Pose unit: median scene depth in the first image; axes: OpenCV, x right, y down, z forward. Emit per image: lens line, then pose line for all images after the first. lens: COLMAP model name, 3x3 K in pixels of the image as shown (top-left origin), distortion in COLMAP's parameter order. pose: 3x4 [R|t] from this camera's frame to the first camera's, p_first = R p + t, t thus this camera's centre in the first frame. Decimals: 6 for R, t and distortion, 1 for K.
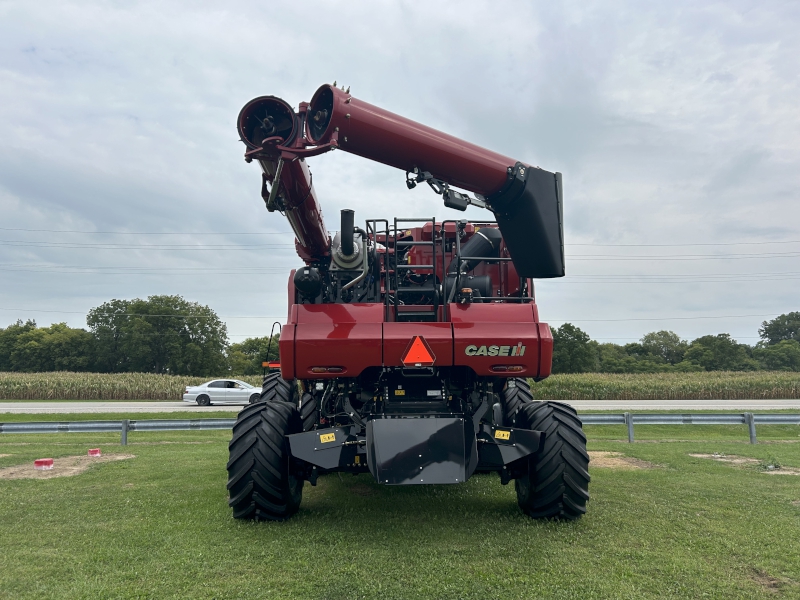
lens RADIAL K [[616.2, 0, 397.5], [0, 616.2, 298.2], [0, 0, 1]] dist [0.082483, -0.137356]
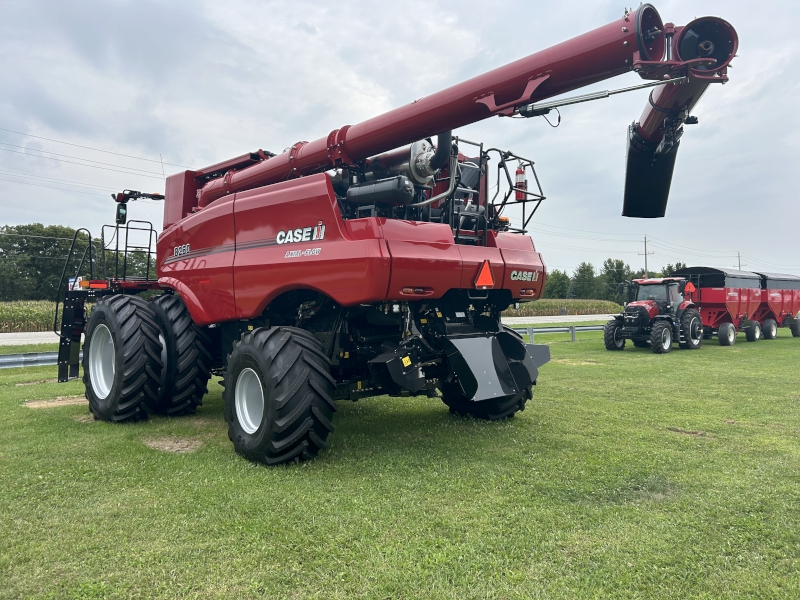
lens RADIAL K [[616.2, 0, 397.5], [0, 616.2, 298.2], [0, 0, 1]] dist [0.082483, -0.137356]
pose [[0.754770, 0.007343, 0.655948, -0.745828], [-0.093382, 0.990957, 0.096357, 0.038378], [-0.649309, -0.133981, 0.748630, 0.310387]]
